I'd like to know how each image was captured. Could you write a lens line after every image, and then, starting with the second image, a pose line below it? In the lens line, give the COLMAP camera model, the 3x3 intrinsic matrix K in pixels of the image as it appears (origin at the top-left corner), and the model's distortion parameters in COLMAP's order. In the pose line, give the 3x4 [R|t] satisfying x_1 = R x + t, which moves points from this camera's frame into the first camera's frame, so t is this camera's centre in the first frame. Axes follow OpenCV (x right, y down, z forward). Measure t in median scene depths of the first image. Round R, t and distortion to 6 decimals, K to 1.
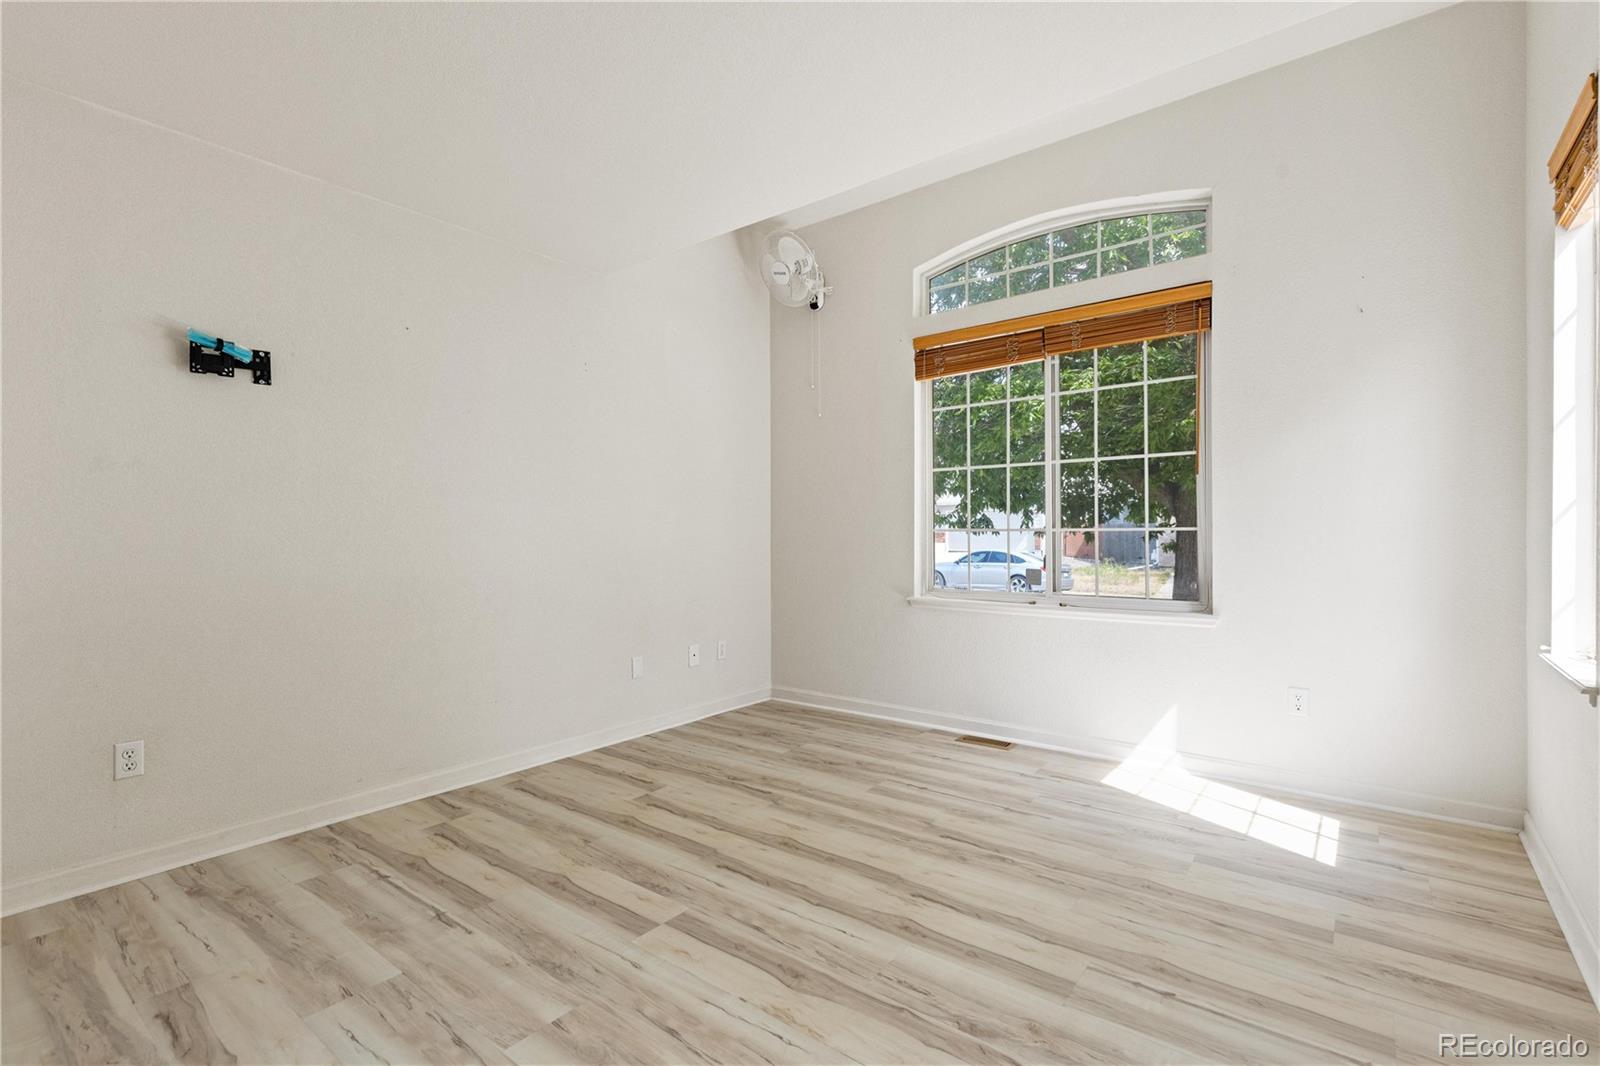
lens RADIAL K [[725.6, 0, 800.6], [0, 725.6, 532.9], [0, 0, 1]] dist [0.012993, -0.001794]
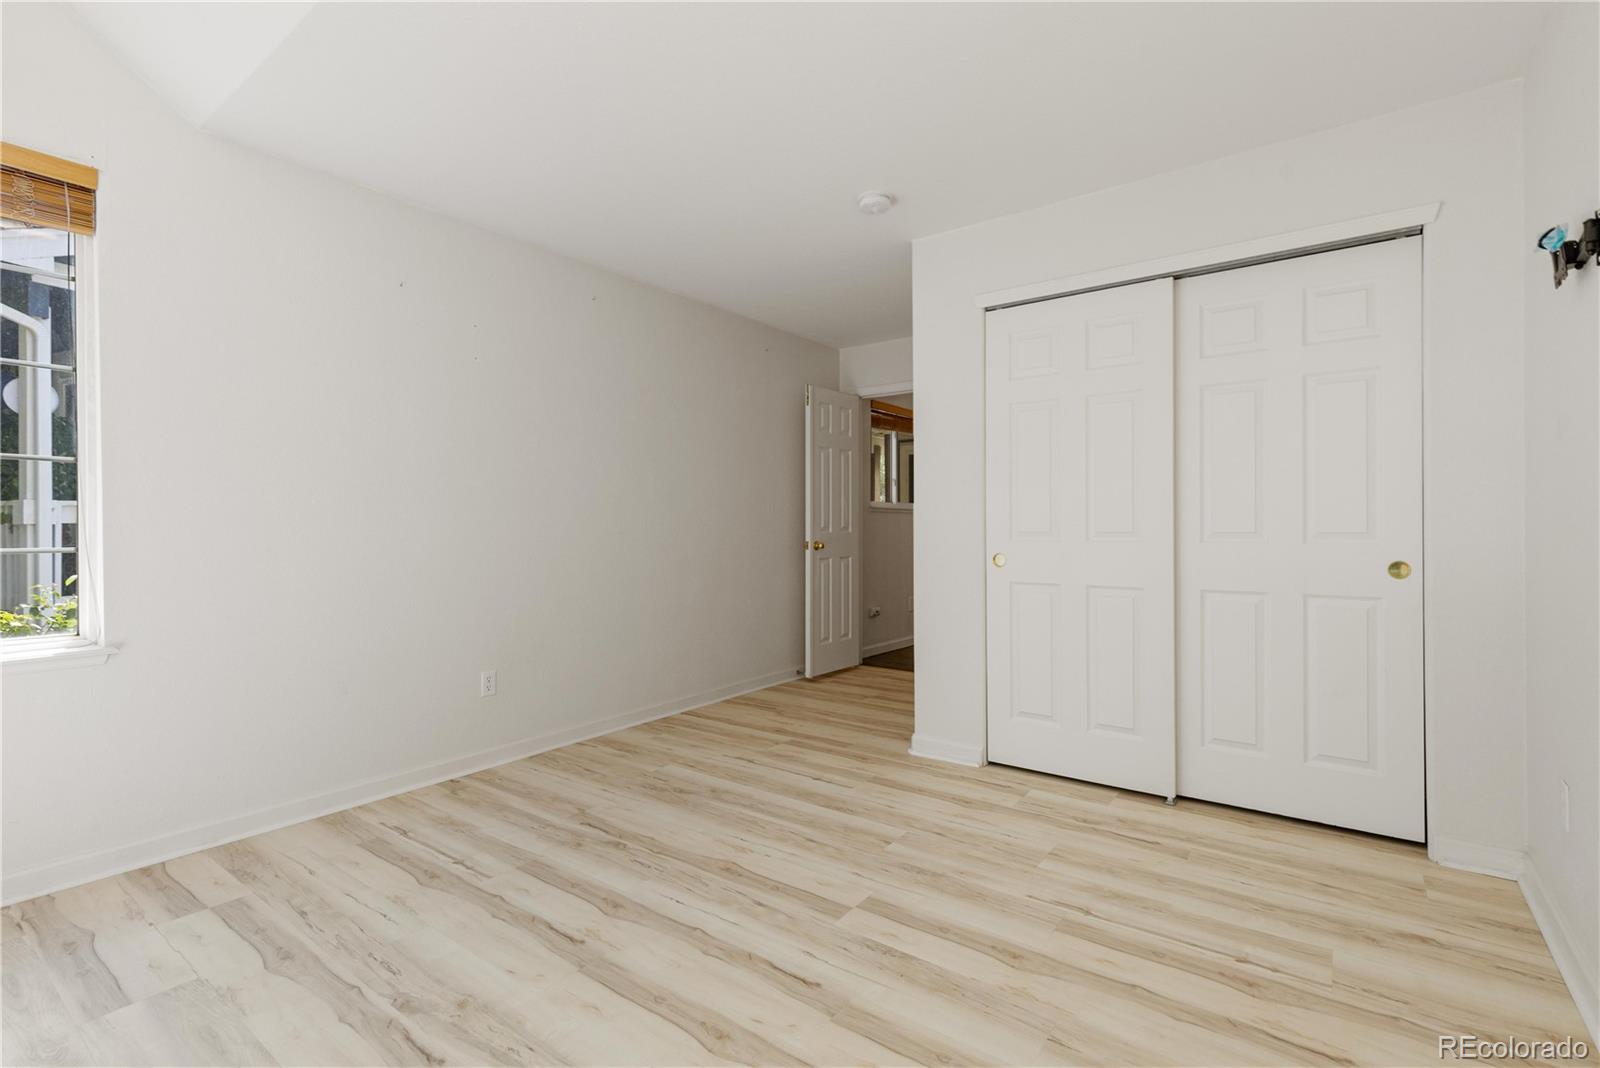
lens RADIAL K [[725.6, 0, 800.2], [0, 725.6, 529.5], [0, 0, 1]] dist [0.012993, -0.001794]
pose [[-0.999661, 0.008730, -0.024513, -0.094170], [0.008590, 0.999946, 0.005826, 0.003453], [0.024562, 0.005613, -0.999683, 1.998649]]
